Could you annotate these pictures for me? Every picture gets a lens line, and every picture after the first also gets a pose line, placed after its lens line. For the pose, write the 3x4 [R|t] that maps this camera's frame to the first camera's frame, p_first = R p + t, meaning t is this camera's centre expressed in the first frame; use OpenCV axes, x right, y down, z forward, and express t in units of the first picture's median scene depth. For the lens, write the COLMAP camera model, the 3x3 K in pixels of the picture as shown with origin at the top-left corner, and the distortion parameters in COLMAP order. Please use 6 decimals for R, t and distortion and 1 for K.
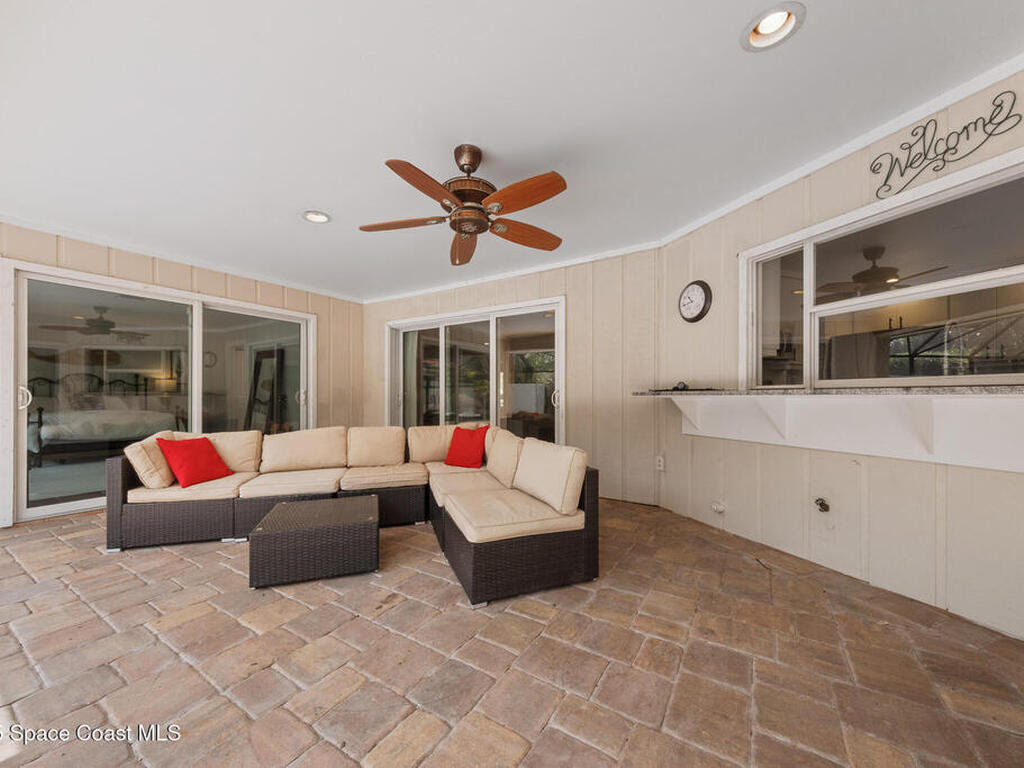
lens RADIAL K [[397.7, 0, 510.9], [0, 397.7, 395.7], [0, 0, 1]] dist [0.010100, -0.000298]
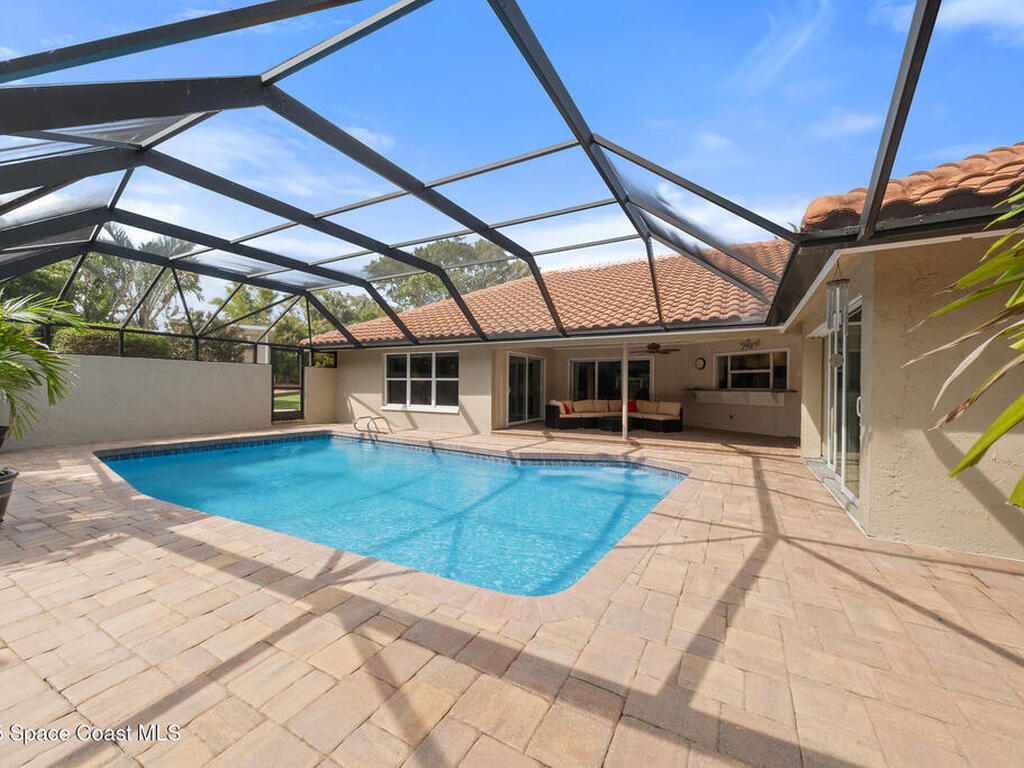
lens RADIAL K [[398.6, 0, 516.0], [0, 398.6, 388.8], [0, 0, 1]] dist [0.009900, -0.000551]
pose [[0.997290, 0.009088, 0.073001, -1.589141], [-0.009301, 0.999953, 0.002580, -0.018333], [-0.072974, -0.003252, 0.997329, -2.679673]]
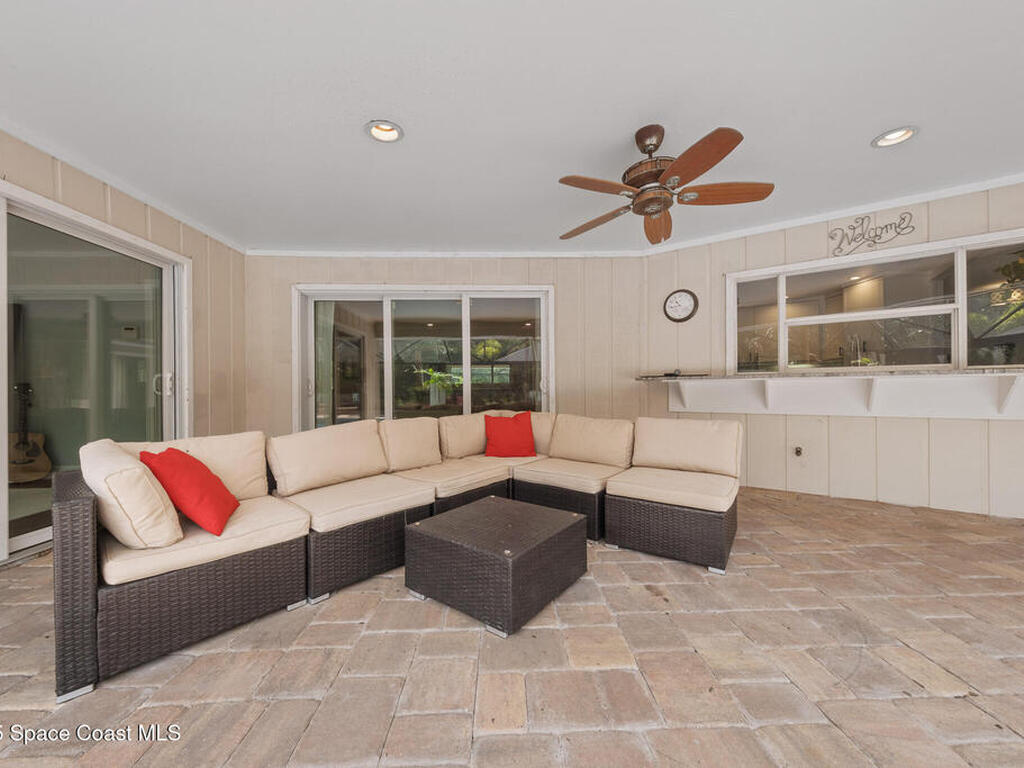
lens RADIAL K [[398.6, 0, 516.0], [0, 398.6, 388.8], [0, 0, 1]] dist [0.009900, -0.000551]
pose [[0.825570, -0.003489, 0.564290, -0.786257], [0.007302, 0.999963, -0.004499, 0.031621], [-0.564253, 0.007835, 0.825565, 0.297584]]
